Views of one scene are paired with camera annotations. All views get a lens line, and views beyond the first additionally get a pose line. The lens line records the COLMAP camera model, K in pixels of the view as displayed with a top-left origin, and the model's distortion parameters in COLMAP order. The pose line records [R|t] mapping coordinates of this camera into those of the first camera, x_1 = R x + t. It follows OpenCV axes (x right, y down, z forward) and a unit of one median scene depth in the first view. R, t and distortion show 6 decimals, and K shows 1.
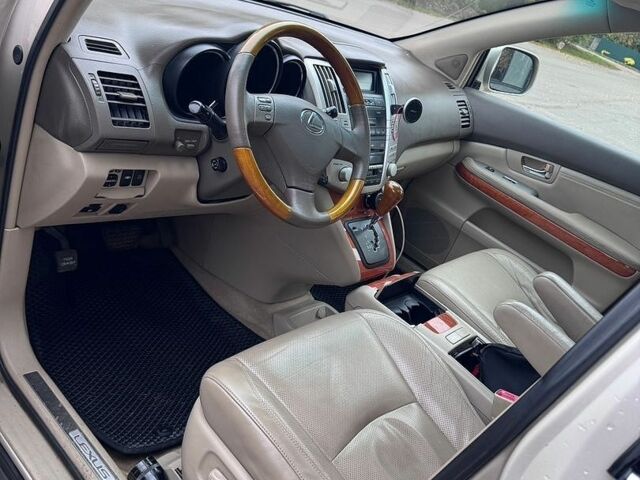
lens RADIAL K [[603.1, 0, 306.1], [0, 603.1, 245.2], [0, 0, 1]] dist [0.034141, 0.000000]
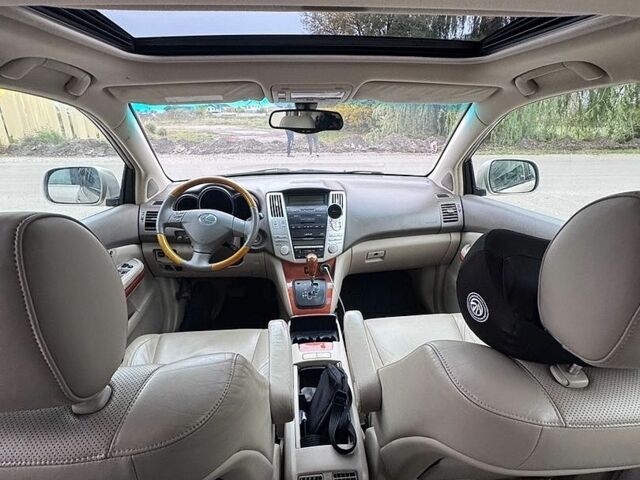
lens RADIAL K [[342.2, 0, 322.3], [0, 342.2, 239.5], [0, 0, 1]] dist [-0.001307, 0.000332]
pose [[0.693547, -0.105977, -0.712574, 0.833205], [-0.098765, 0.965794, -0.239765, 0.075698], [0.713609, 0.236666, 0.659357, 0.413569]]
